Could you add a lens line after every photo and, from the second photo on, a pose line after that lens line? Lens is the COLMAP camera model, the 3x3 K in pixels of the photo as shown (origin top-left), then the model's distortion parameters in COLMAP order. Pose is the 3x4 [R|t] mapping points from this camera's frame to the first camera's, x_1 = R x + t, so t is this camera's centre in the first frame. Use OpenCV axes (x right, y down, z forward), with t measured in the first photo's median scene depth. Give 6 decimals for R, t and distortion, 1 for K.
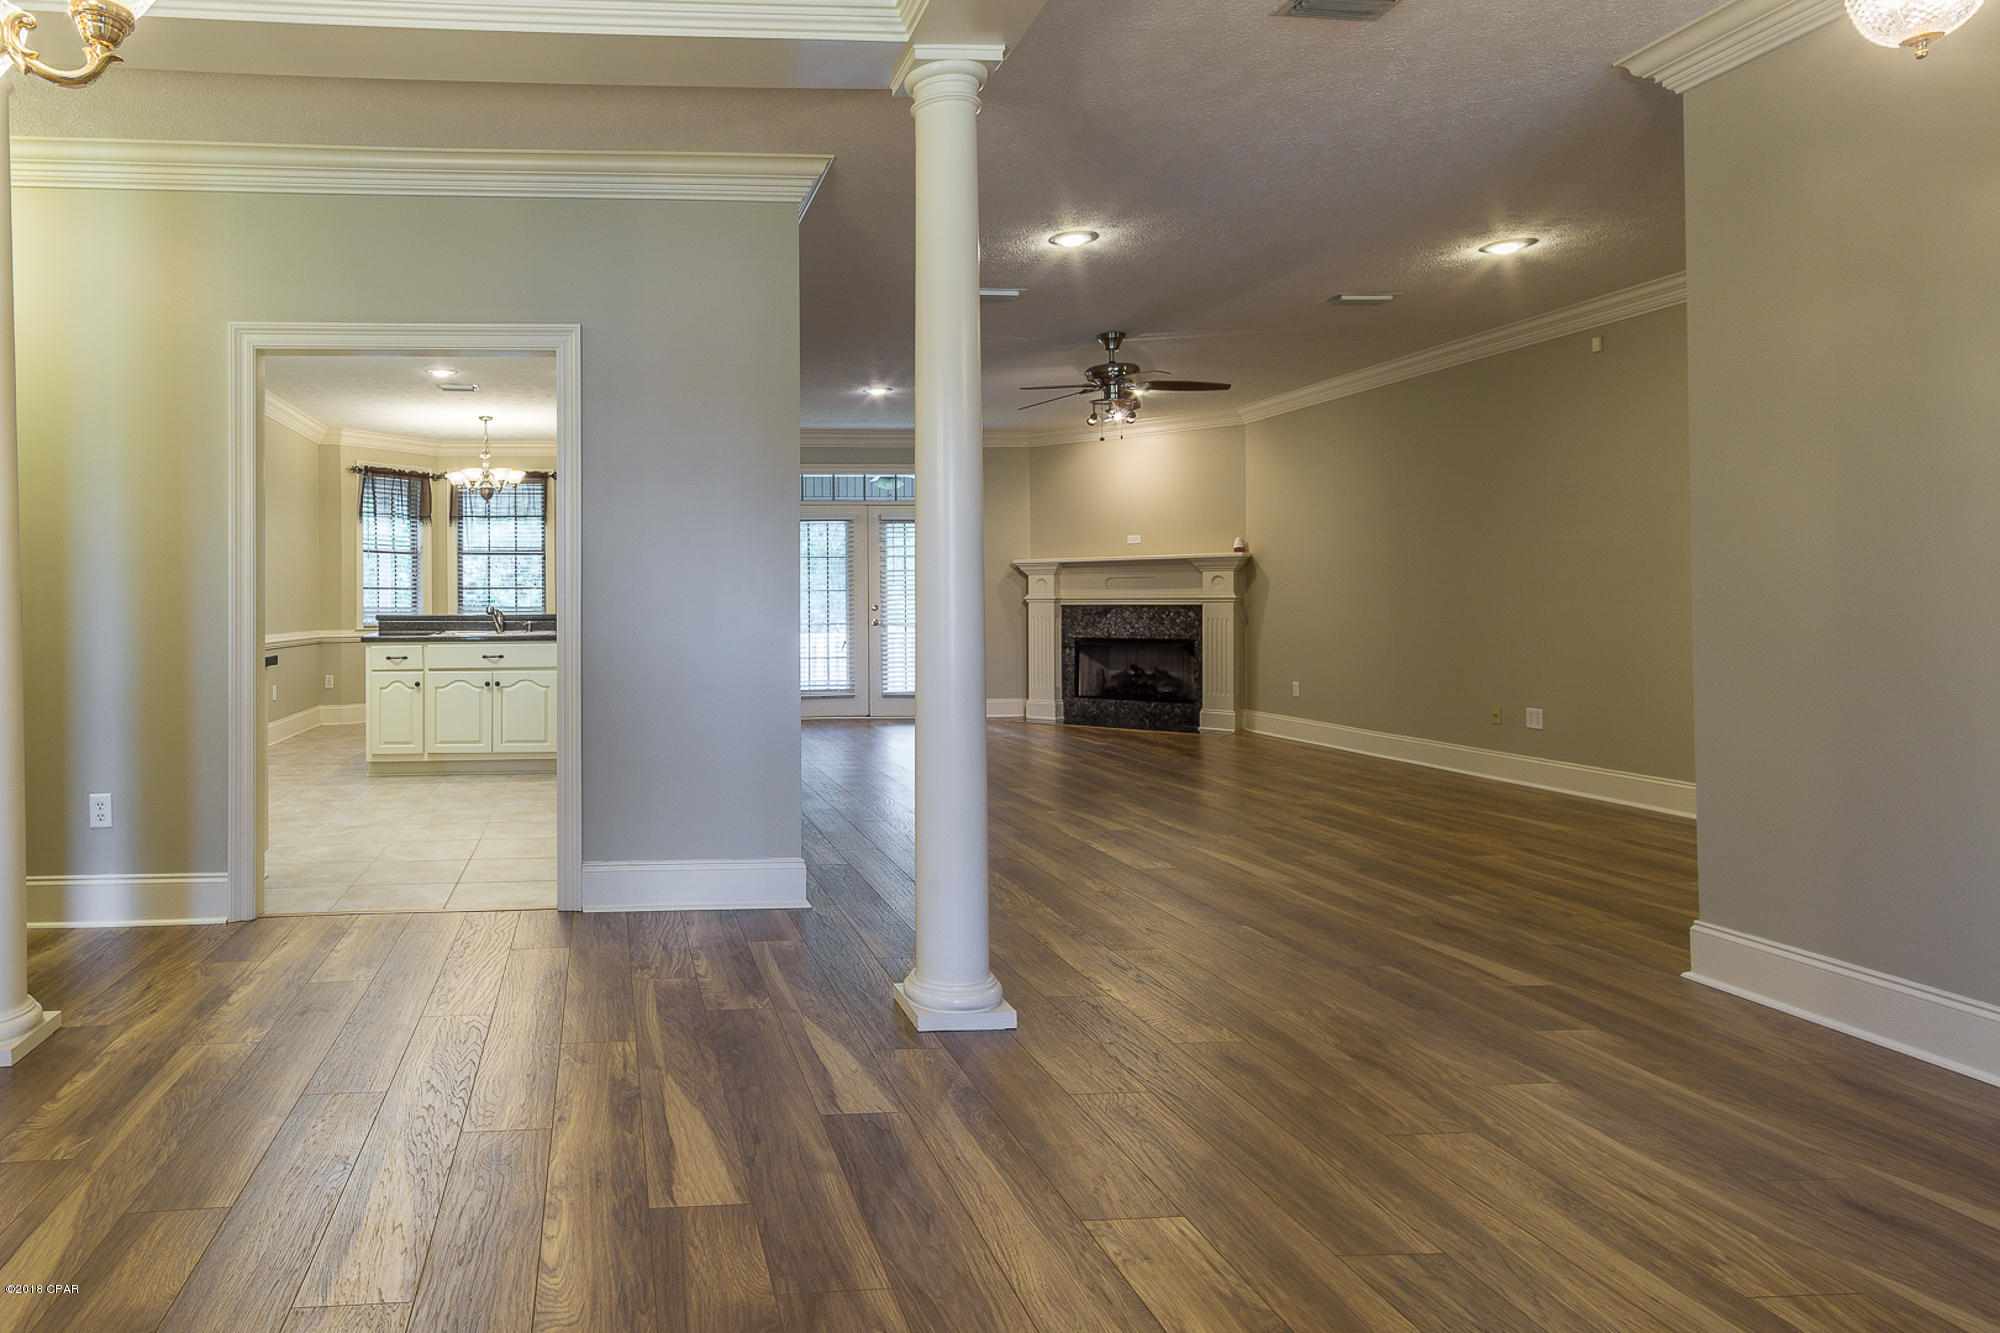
lens RADIAL K [[1153.5, 0, 704.0], [0, 1153.5, 591.9], [0, 0, 1]] dist [0.002700, -0.001233]
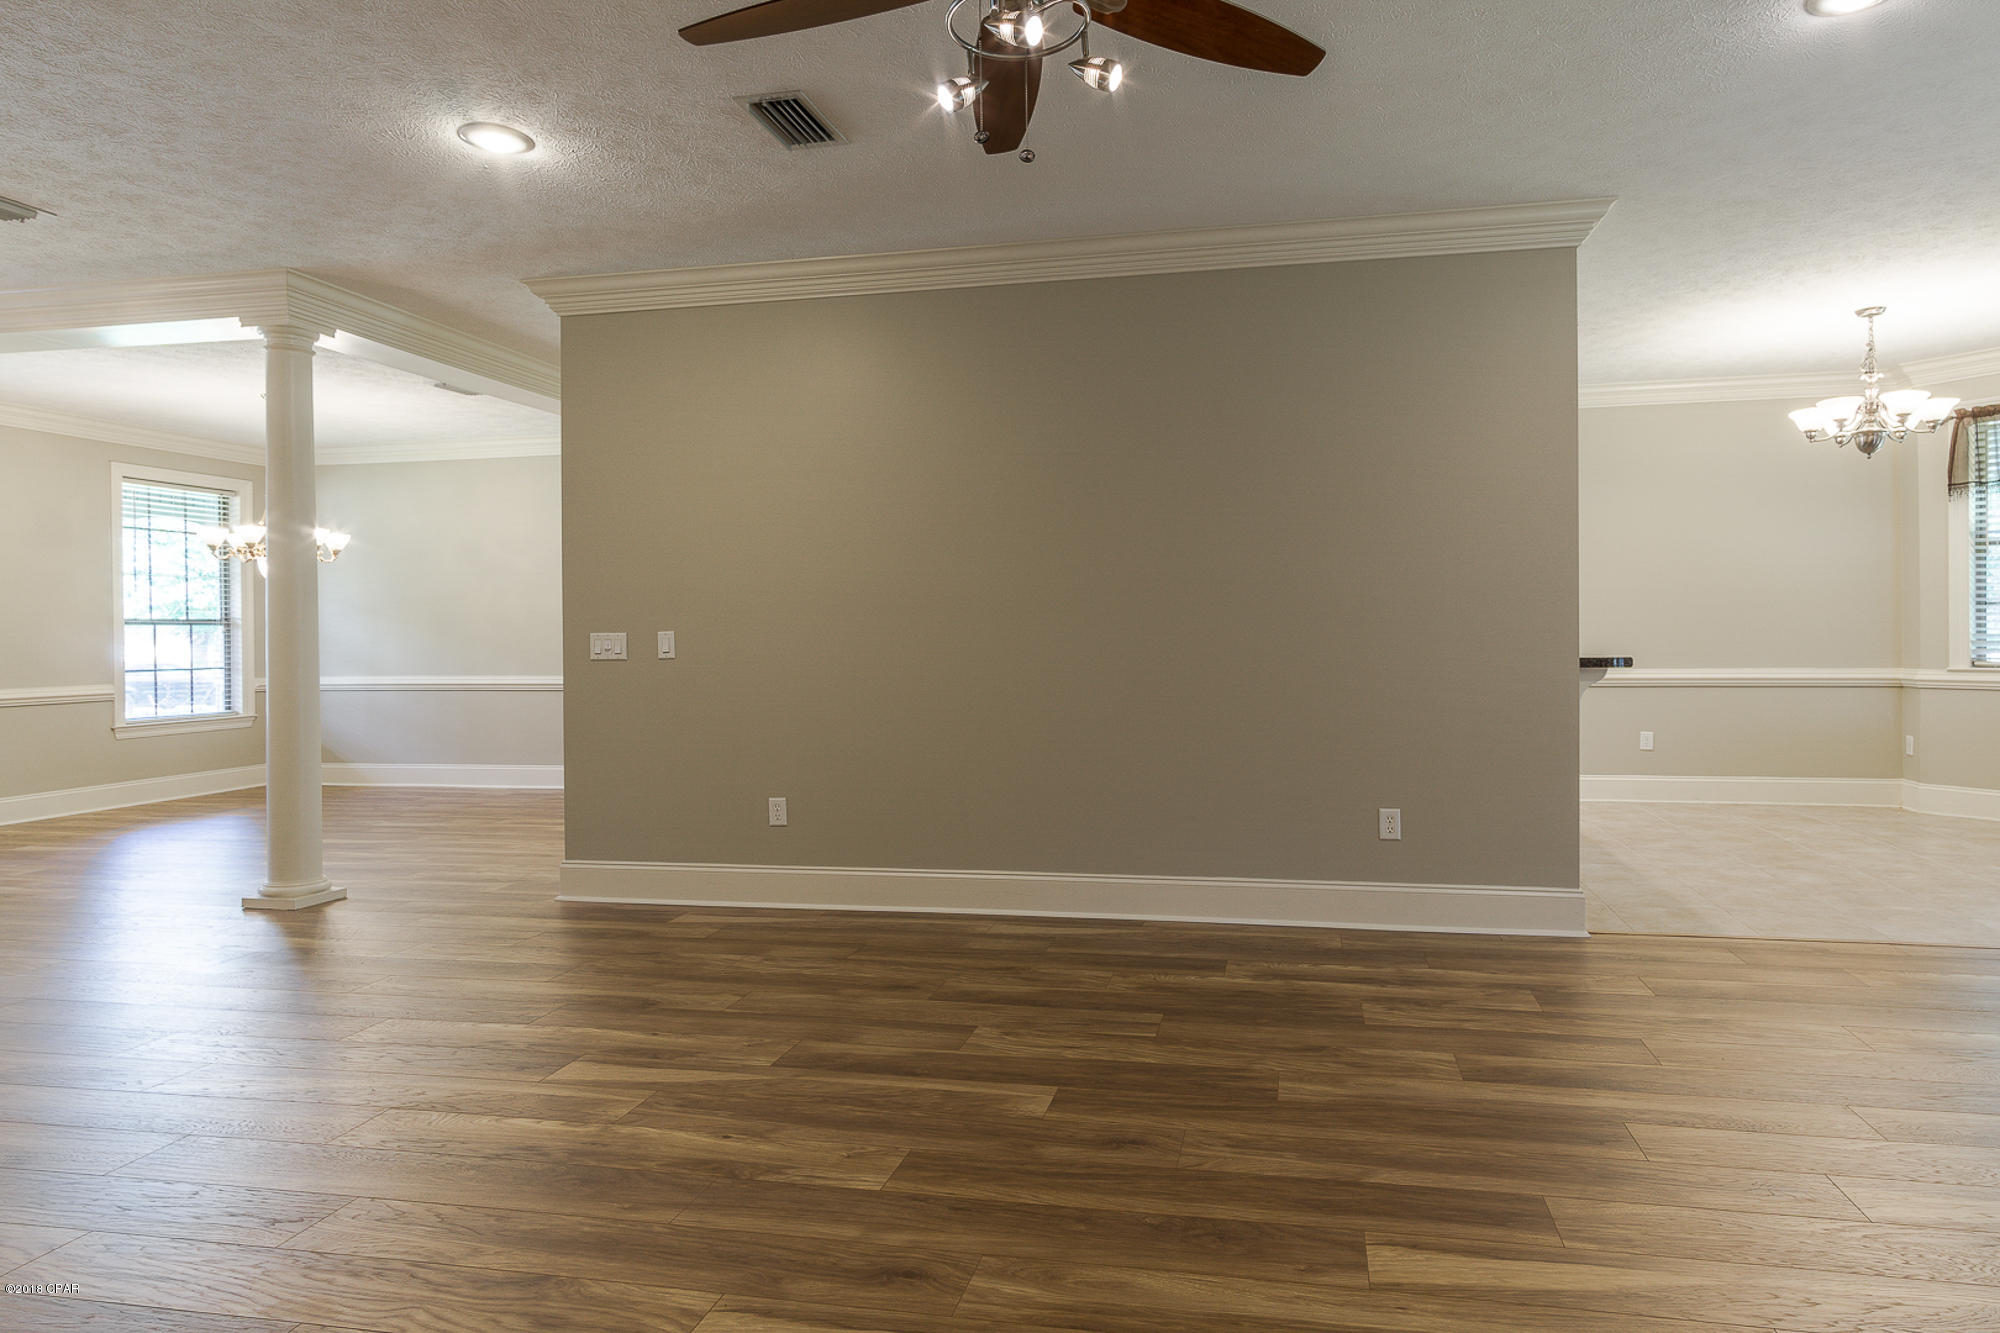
lens RADIAL K [[1100.8, 0, 1086.4], [0, 1100.8, 638.7], [0, 0, 1]] dist [0.009379, 0.000814]
pose [[-0.236841, 0.014273, -0.971444, 0.433185], [0.021055, 0.999733, 0.009555, 0.000154], [0.971320, -0.018190, -0.237078, 0.734713]]
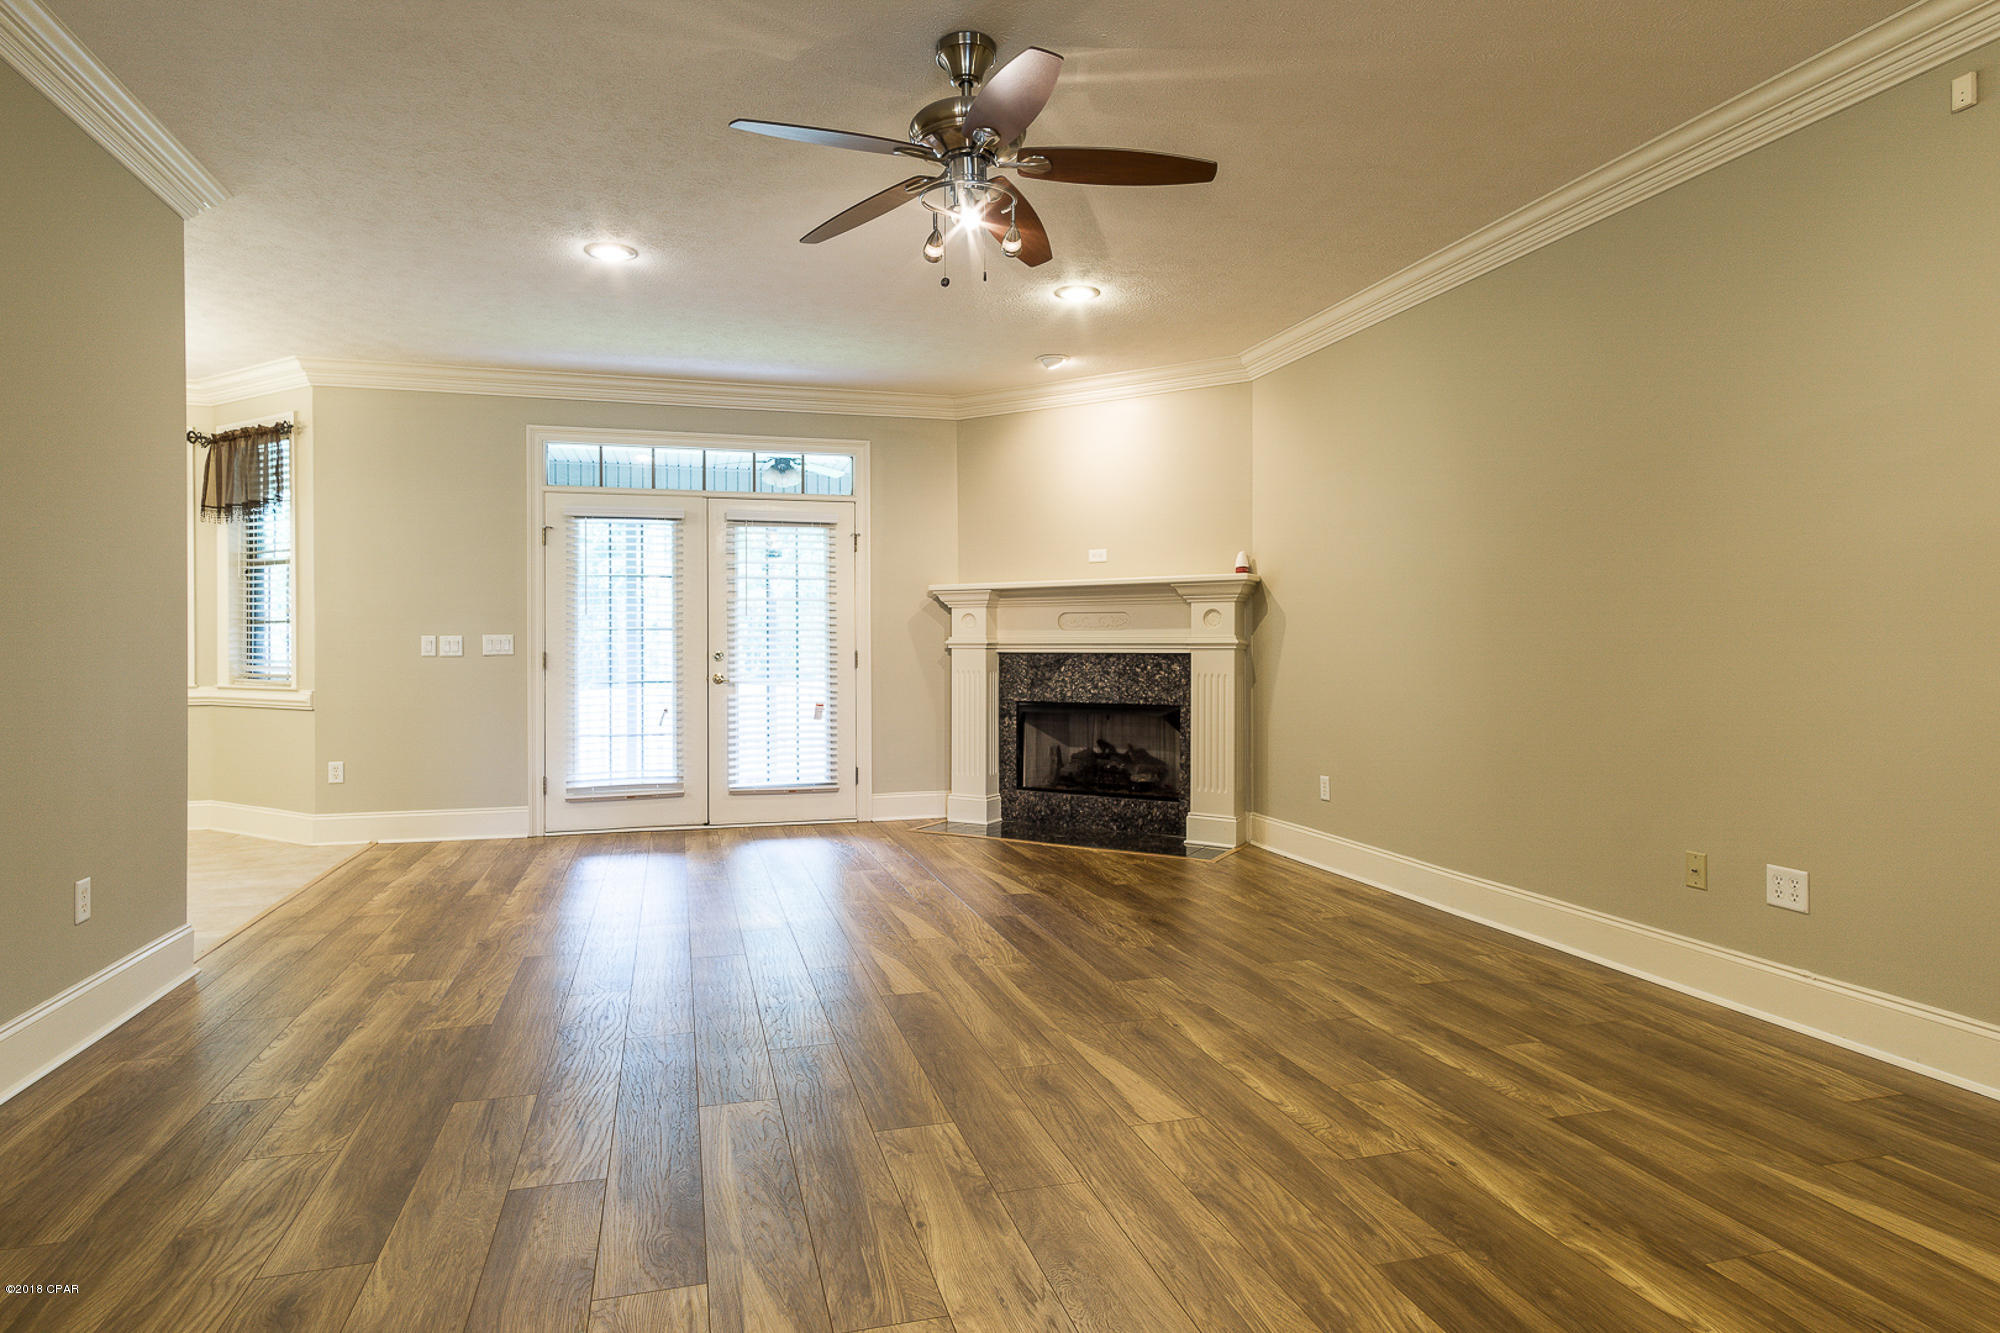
lens RADIAL K [[1100.8, 0, 1003.6], [0, 1100.8, 634.5], [0, 0, 1]] dist [0.009379, 0.000814]
pose [[0.977209, 0.005215, 0.212217, 0.186328], [-0.004965, 0.999986, -0.001714, 0.002046], [-0.212223, 0.000621, 0.977221, 0.392497]]
